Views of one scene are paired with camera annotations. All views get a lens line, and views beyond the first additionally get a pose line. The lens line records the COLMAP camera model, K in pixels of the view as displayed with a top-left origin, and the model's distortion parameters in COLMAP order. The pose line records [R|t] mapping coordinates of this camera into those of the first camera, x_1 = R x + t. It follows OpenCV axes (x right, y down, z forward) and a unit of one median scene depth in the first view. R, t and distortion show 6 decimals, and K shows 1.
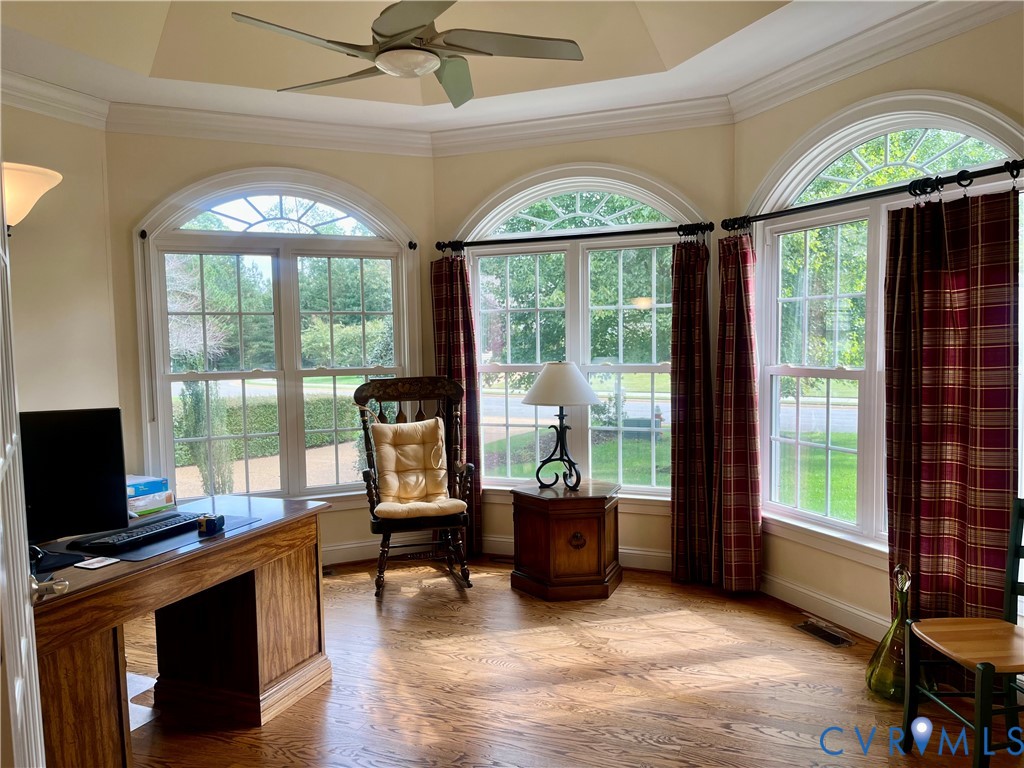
lens RADIAL K [[792.2, 0, 510.4], [0, 792.2, 385.3], [0, 0, 1]] dist [0.032252, -0.013179]
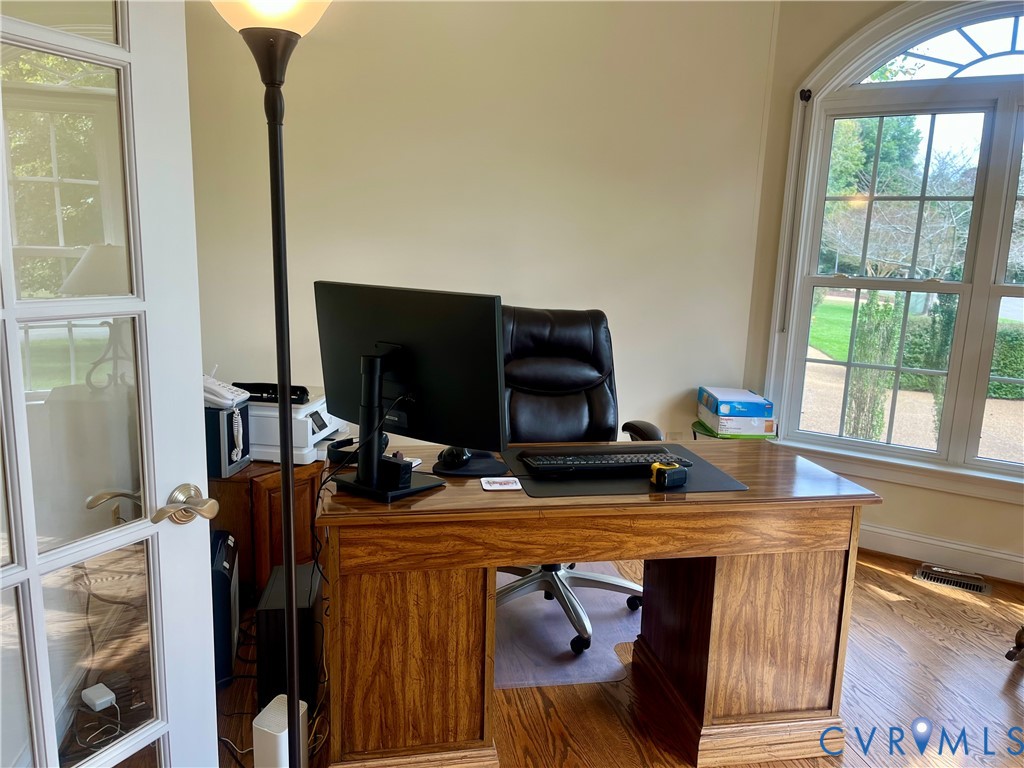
lens RADIAL K [[792.2, 0, 514.8], [0, 792.2, 389.5], [0, 0, 1]] dist [0.032252, -0.013179]
pose [[0.567674, 0.197139, -0.799301, 0.100062], [-0.104807, 0.980311, 0.167348, -0.007586], [0.816555, -0.011227, 0.577159, 0.461121]]
